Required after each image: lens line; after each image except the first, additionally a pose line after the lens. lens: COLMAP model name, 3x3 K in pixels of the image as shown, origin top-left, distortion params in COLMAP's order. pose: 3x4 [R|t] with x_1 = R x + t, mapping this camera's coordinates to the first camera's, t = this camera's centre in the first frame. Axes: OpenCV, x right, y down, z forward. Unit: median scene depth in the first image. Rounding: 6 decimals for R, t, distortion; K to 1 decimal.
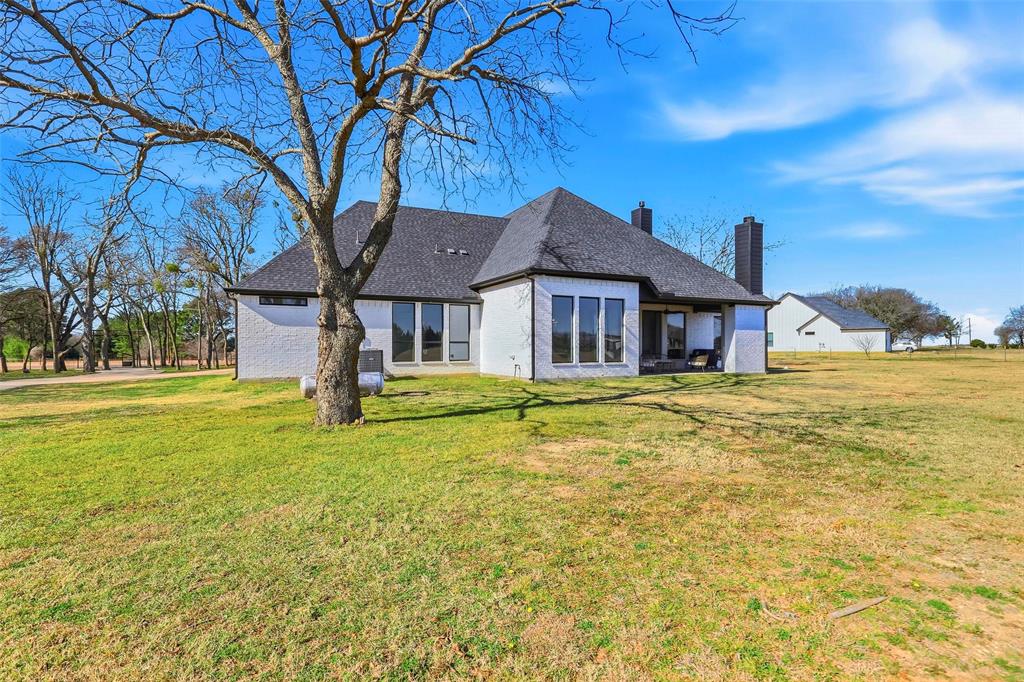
lens RADIAL K [[524.2, 0, 510.9], [0, 524.2, 344.5], [0, 0, 1]] dist [0.002150, 0.000049]
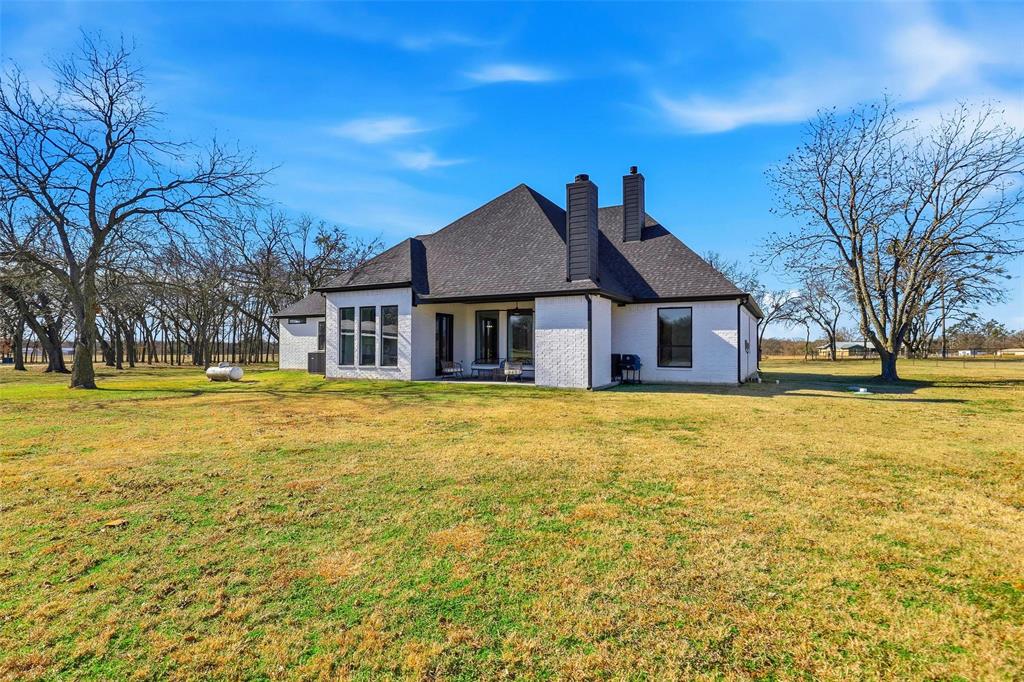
lens RADIAL K [[524.2, 0, 505.4], [0, 524.2, 345.2], [0, 0, 1]] dist [0.002150, 0.000049]
pose [[0.572678, -0.002376, -0.819777, 1.196197], [0.007561, 0.999969, 0.002383, -0.008508], [0.819746, -0.007563, 0.572678, 0.585938]]
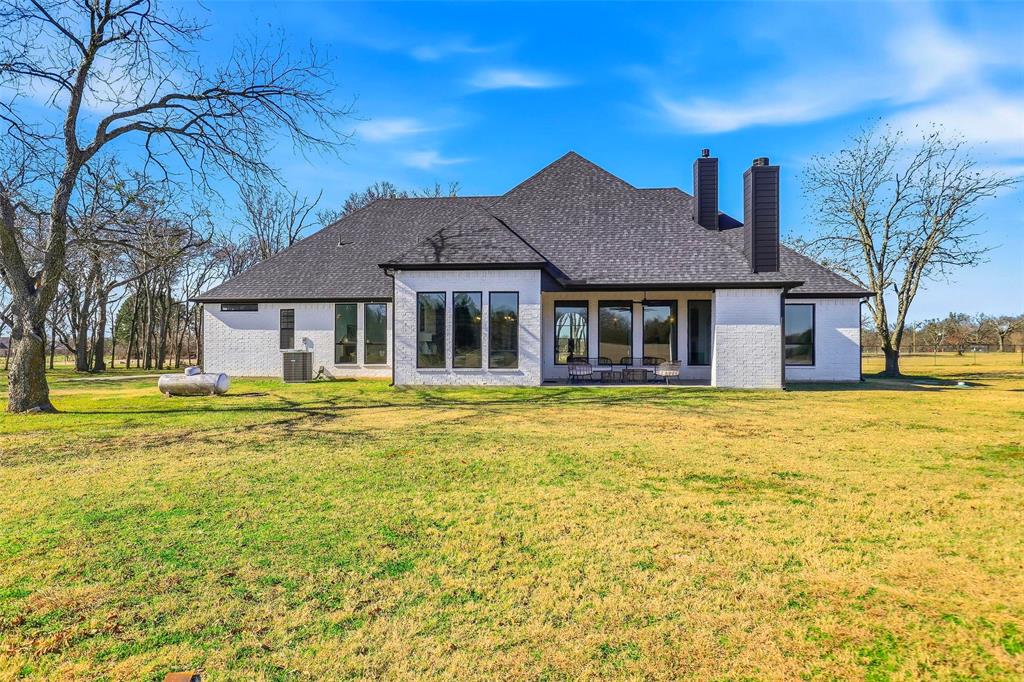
lens RADIAL K [[634.4, 0, 510.9], [0, 634.4, 340.4], [0, 0, 1]] dist [-0.023071, -0.000412]
pose [[0.855212, -0.004058, -0.518262, 0.719700], [0.004249, 0.999991, -0.000818, -0.009322], [0.518261, -0.001502, 0.855221, 0.155086]]
